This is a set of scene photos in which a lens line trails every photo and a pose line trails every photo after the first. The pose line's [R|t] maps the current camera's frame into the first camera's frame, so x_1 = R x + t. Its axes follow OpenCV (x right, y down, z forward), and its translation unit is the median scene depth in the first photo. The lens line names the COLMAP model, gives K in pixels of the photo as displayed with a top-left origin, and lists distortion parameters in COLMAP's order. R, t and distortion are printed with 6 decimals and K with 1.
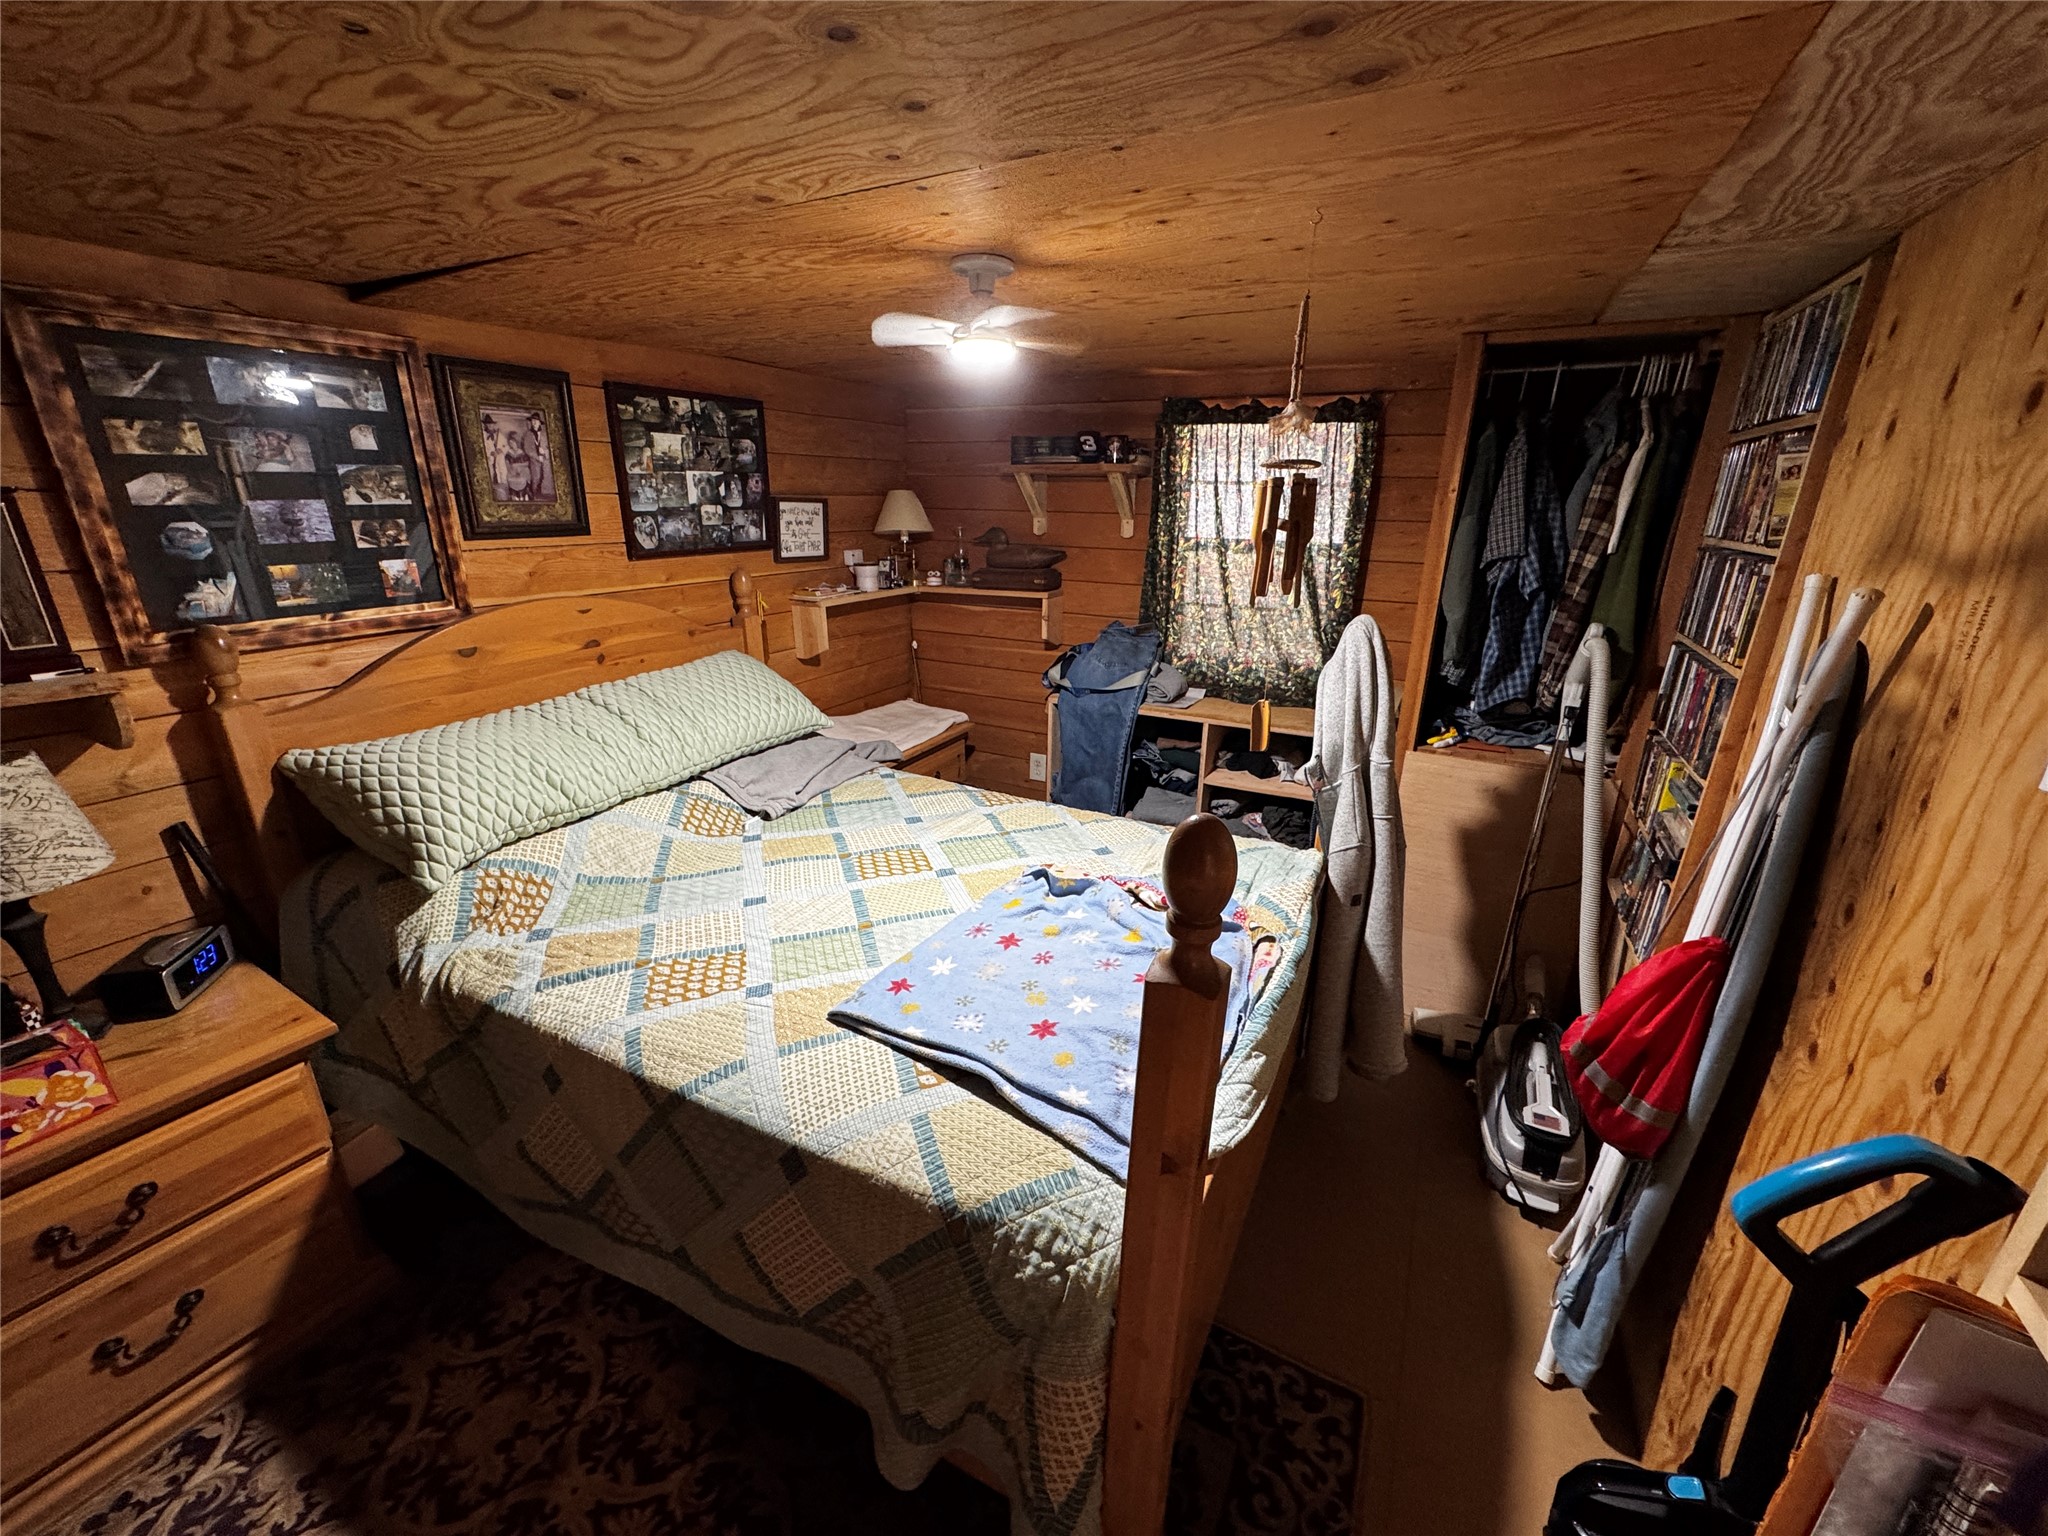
lens RADIAL K [[811.6, 0, 1020.5], [0, 811.6, 771.6], [0, 0, 1]] dist [-0.000580, -0.000488]
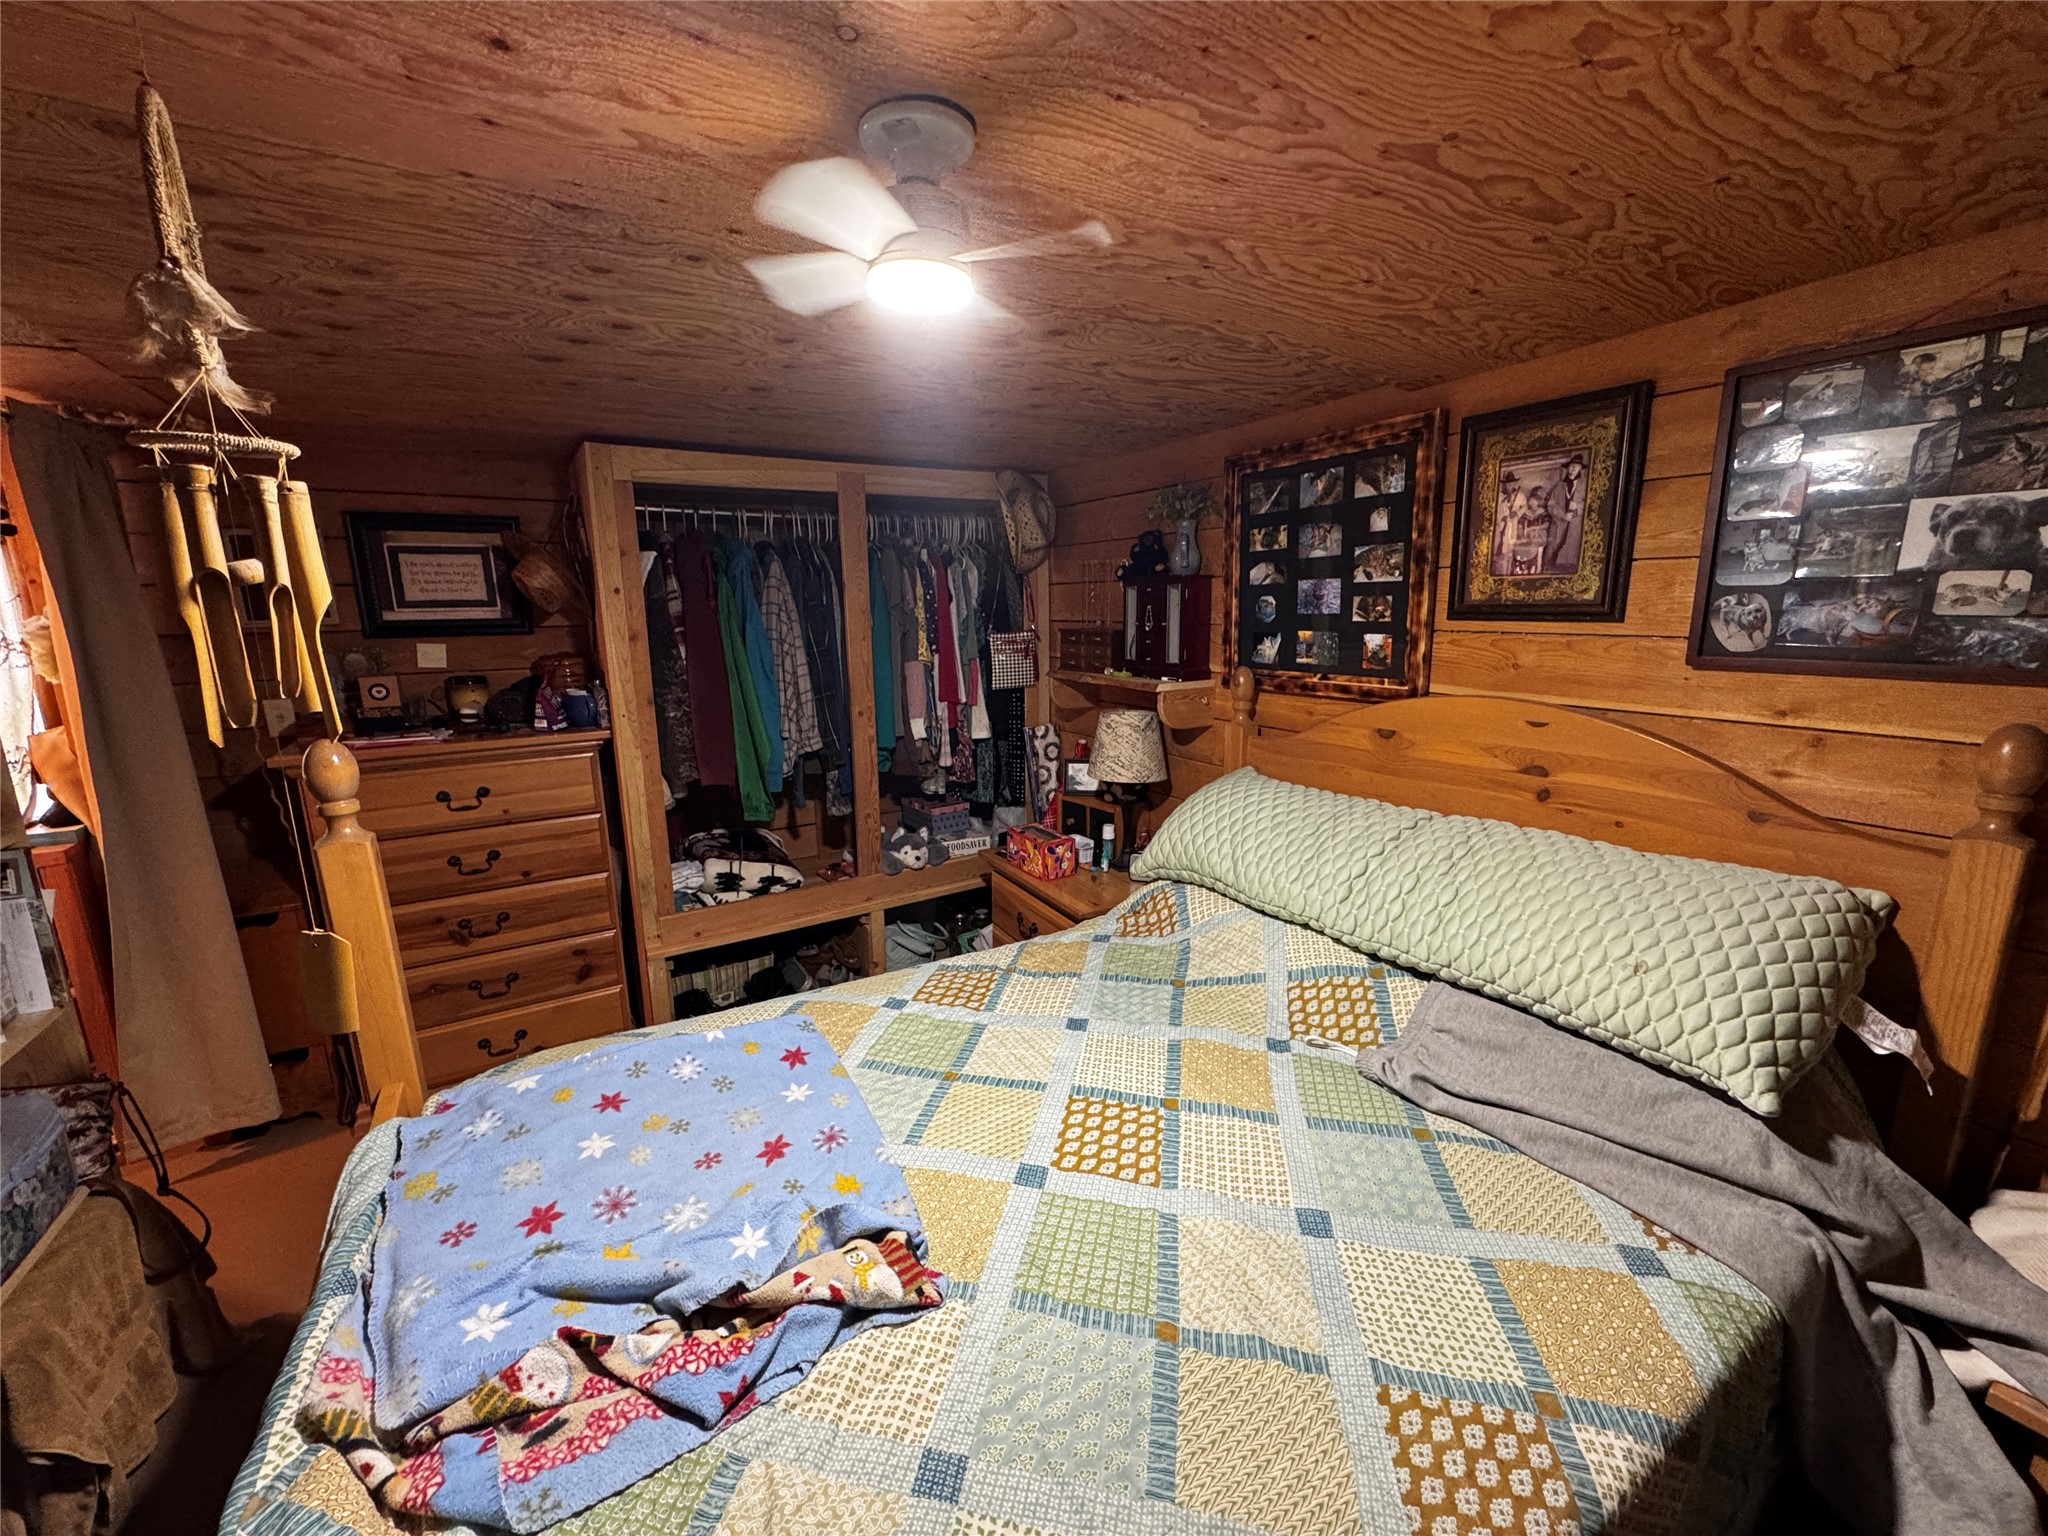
lens RADIAL K [[811.6, 0, 1020.5], [0, 811.6, 771.6], [0, 0, 1]] dist [-0.000580, -0.000488]
pose [[-0.511524, 0.174194, -0.841427, 0.330494], [-0.272041, 0.896034, 0.350879, -0.318052], [0.815069, 0.408386, -0.410955, 1.043613]]
